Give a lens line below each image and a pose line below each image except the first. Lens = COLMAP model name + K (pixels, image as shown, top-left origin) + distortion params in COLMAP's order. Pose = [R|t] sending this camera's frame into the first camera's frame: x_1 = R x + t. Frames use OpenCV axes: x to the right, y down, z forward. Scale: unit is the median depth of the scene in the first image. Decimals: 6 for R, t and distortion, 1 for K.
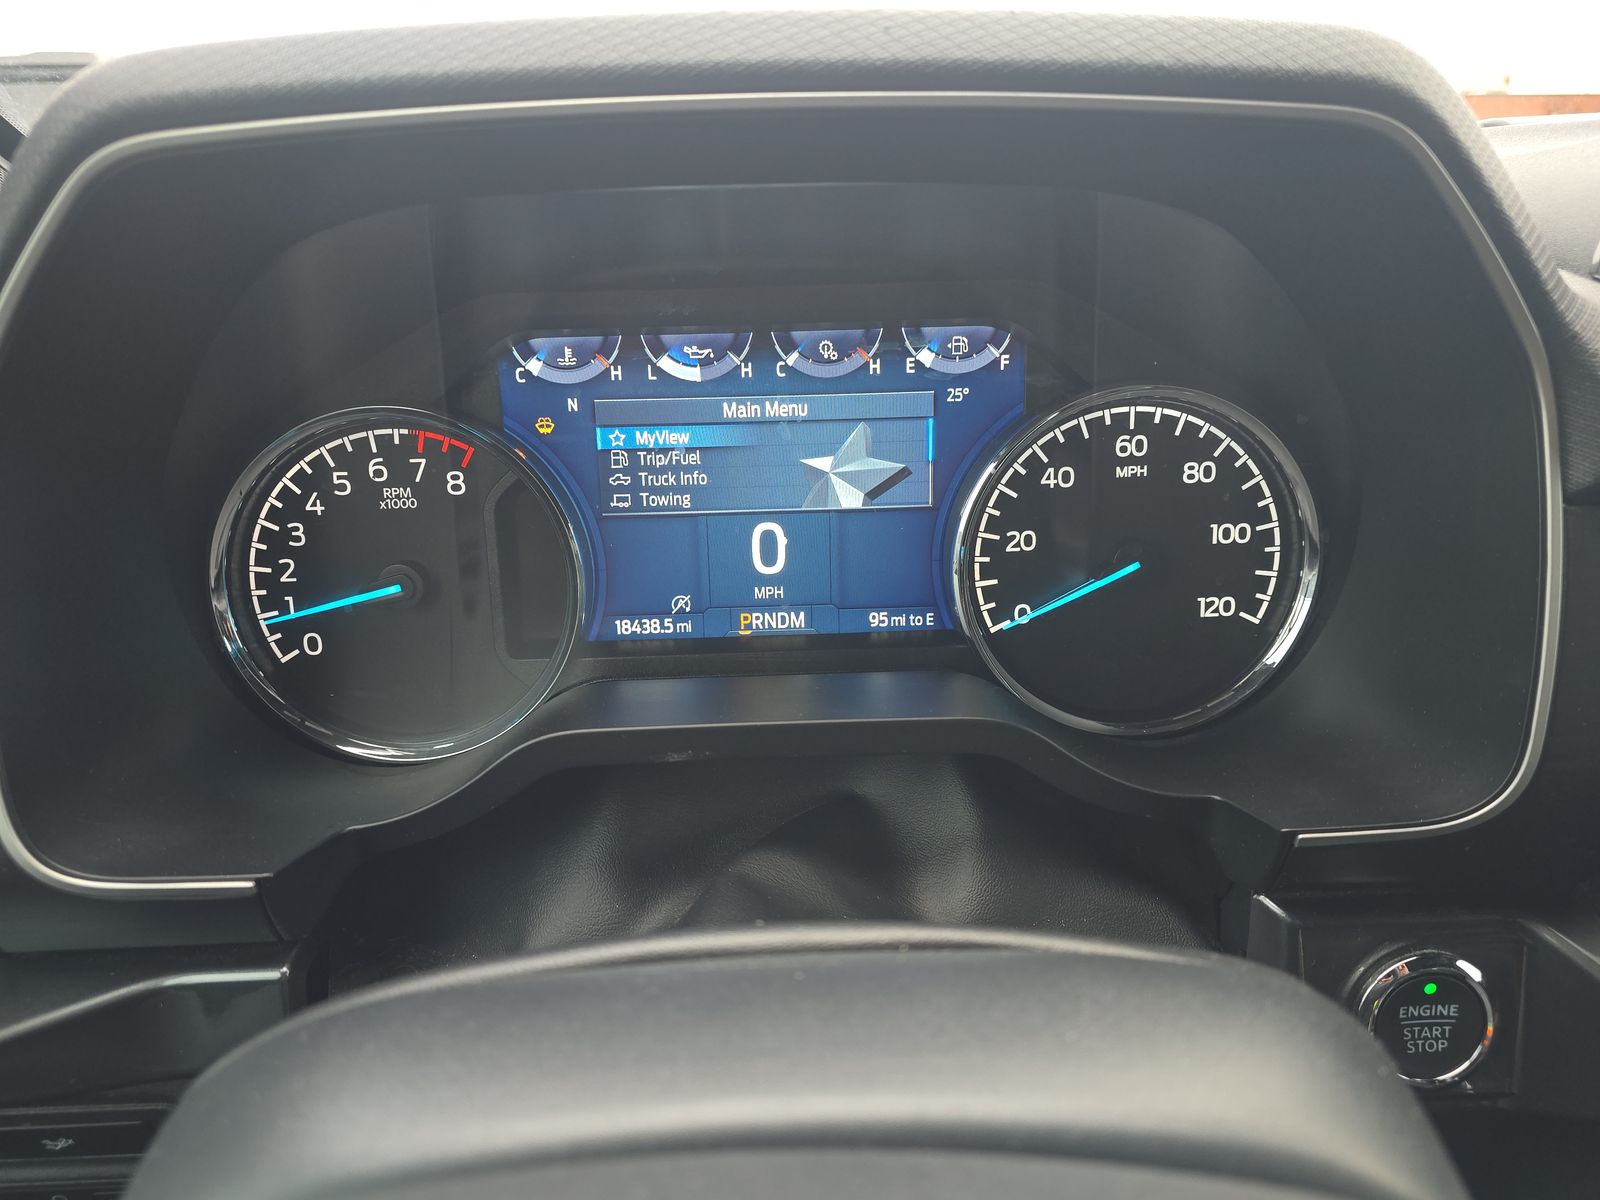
lens RADIAL K [[1097.8, 0, 801.2], [0, 1097.8, 605.5], [0, 0, 1]] dist [0.060873, -0.058149]
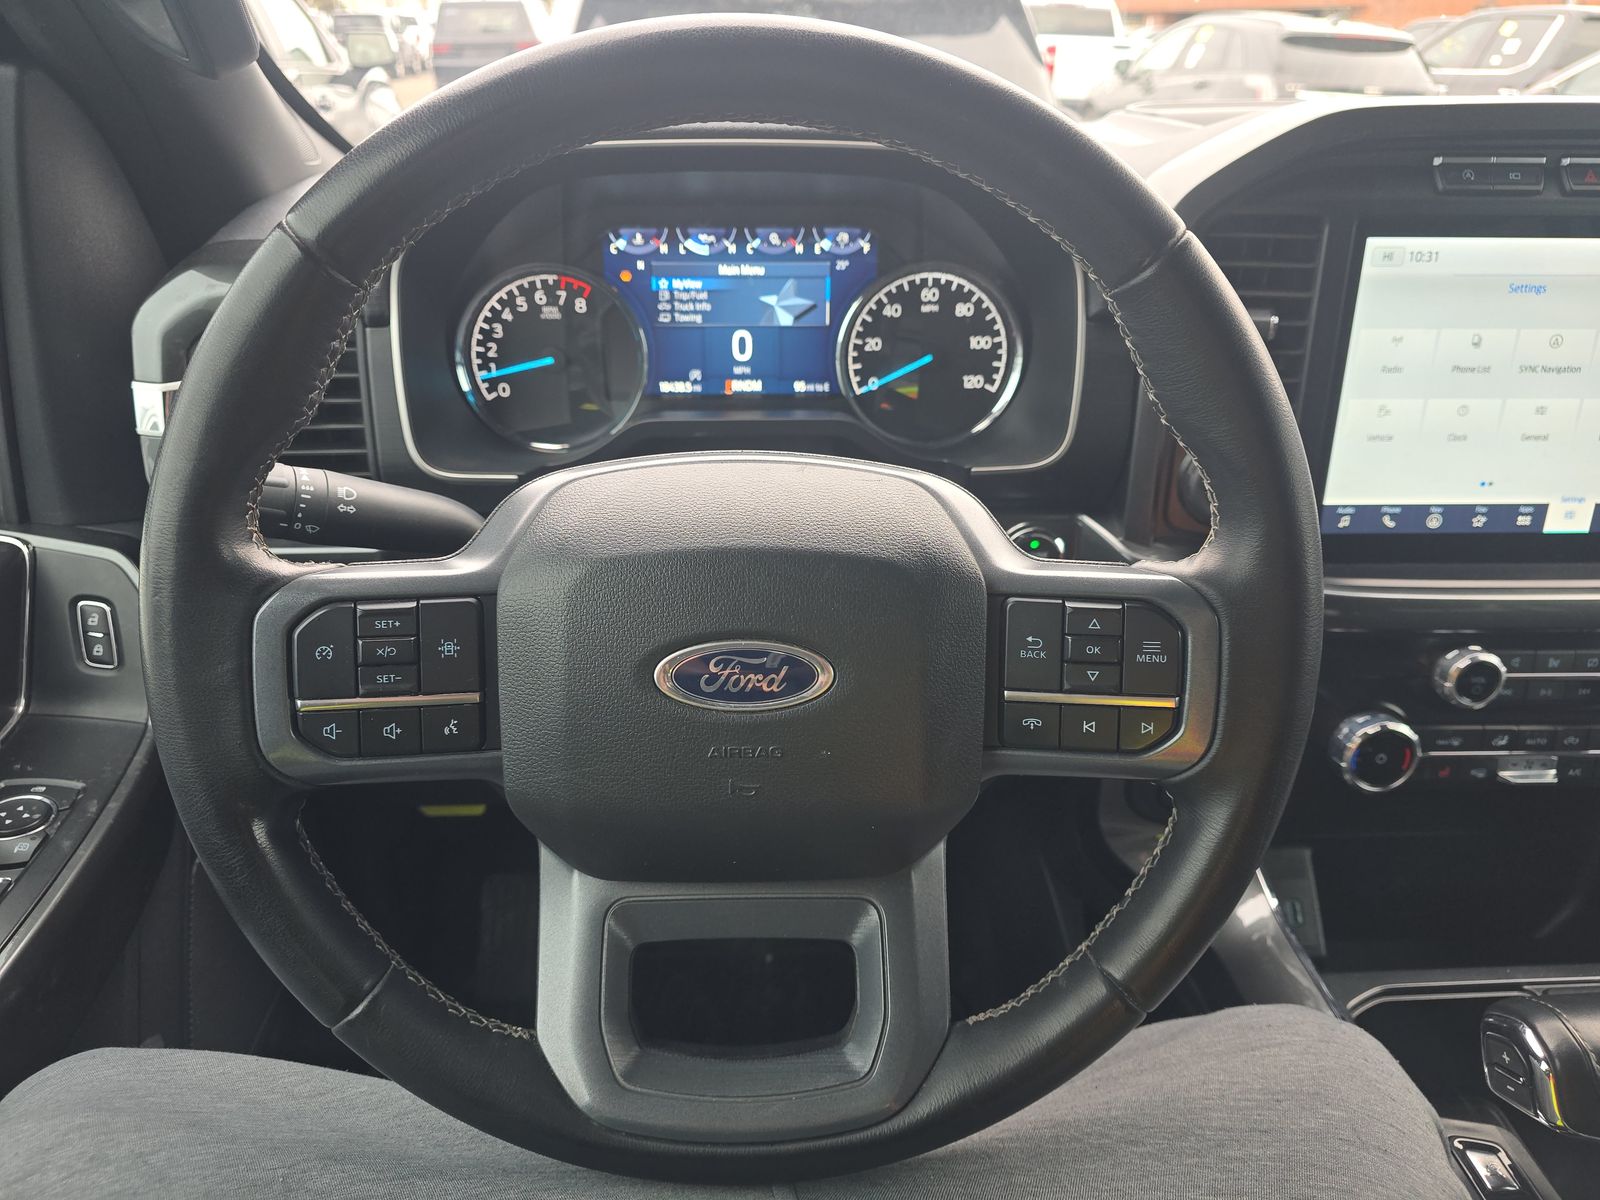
lens RADIAL K [[1097.8, 0, 793.2], [0, 1097.8, 594.2], [0, 0, 1]] dist [0.060873, -0.058149]
pose [[0.999548, 0.019270, 0.023055, 0.023596], [-0.021740, 0.993450, 0.112181, 0.163493], [-0.020742, -0.112631, 0.993420, -0.966367]]
